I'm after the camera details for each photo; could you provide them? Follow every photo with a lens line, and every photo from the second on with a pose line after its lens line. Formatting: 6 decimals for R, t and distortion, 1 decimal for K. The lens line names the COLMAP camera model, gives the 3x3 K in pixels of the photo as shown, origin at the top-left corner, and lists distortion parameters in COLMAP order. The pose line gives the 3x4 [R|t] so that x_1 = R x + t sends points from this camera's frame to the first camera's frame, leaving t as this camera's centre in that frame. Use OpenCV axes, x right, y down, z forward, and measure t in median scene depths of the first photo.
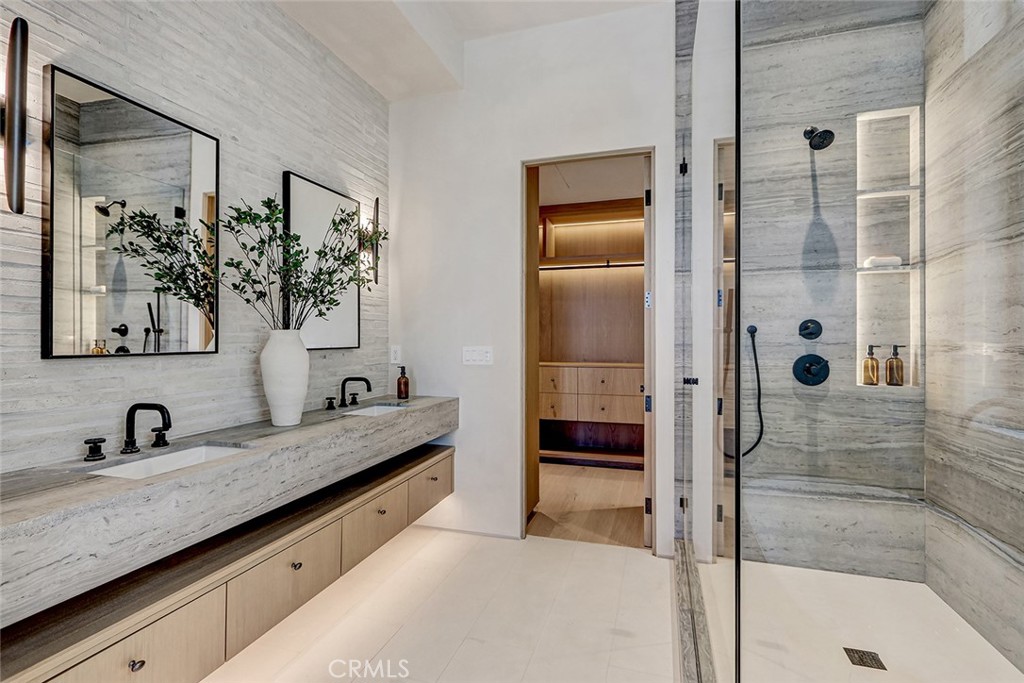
lens RADIAL K [[493.5, 0, 509.7], [0, 493.5, 336.6], [0, 0, 1]] dist [0.001541, 0.000028]
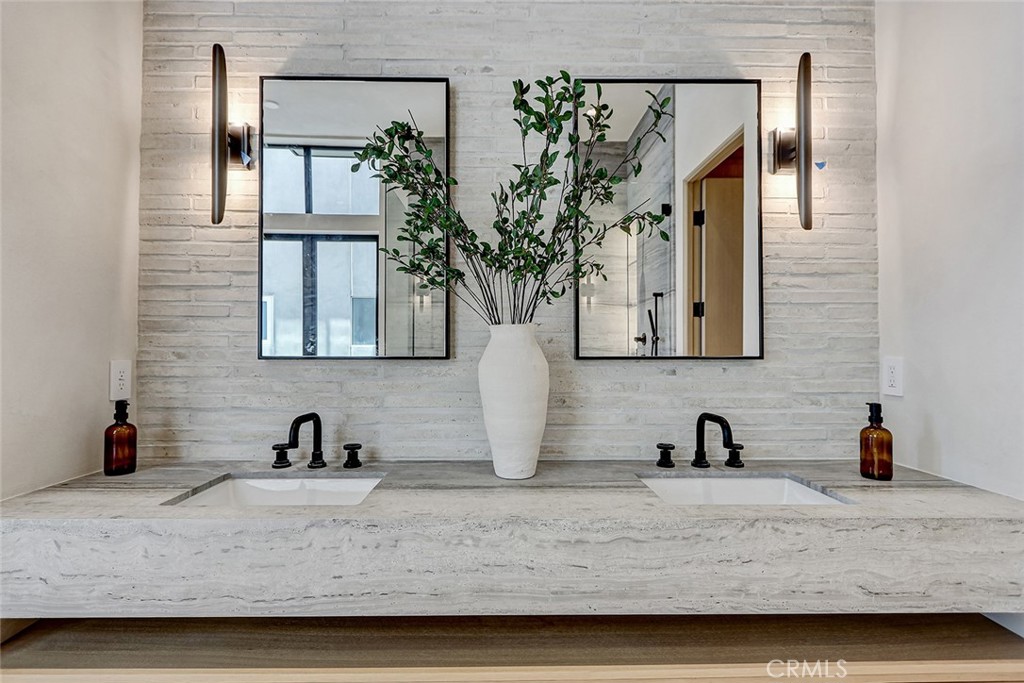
lens RADIAL K [[468.9, 0, 509.0], [0, 468.9, 343.4], [0, 0, 1]] dist [0.001069, 0.000092]
pose [[0.309217, -0.018887, -0.950804, 0.134286], [0.001808, 0.999813, -0.019272, 0.026508], [0.950990, 0.004240, 0.309193, 0.978195]]
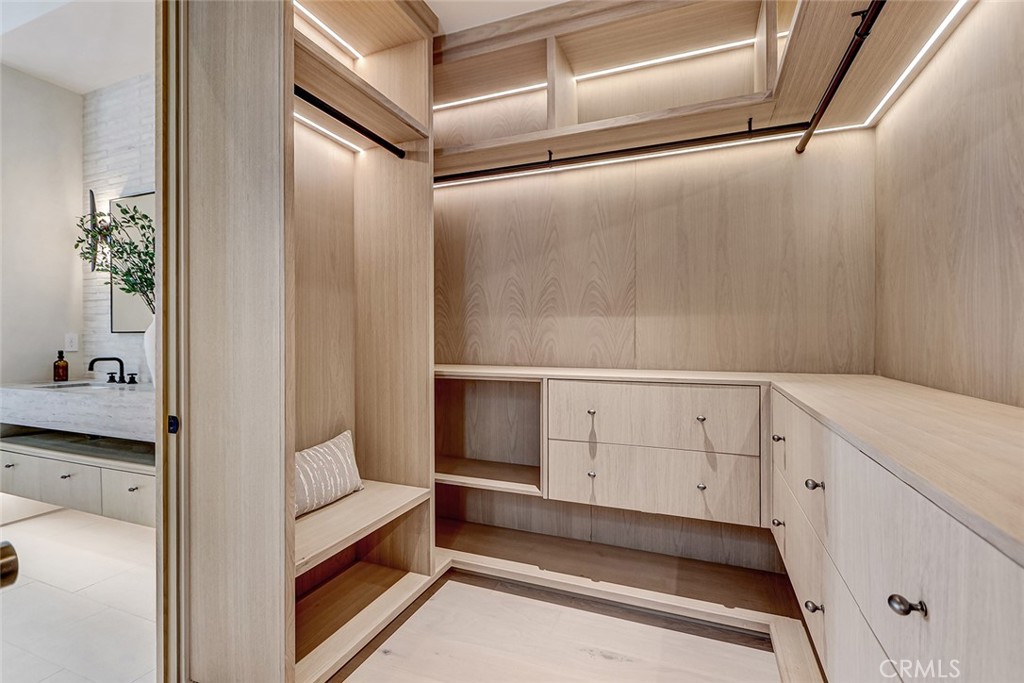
lens RADIAL K [[468.9, 0, 509.0], [0, 468.9, 343.4], [0, 0, 1]] dist [0.001069, 0.000092]
pose [[-0.083028, 0.005375, -0.996533, 0.833500], [-0.000548, 0.999985, 0.005440, 0.064233], [0.996547, 0.000998, -0.083023, 2.418943]]
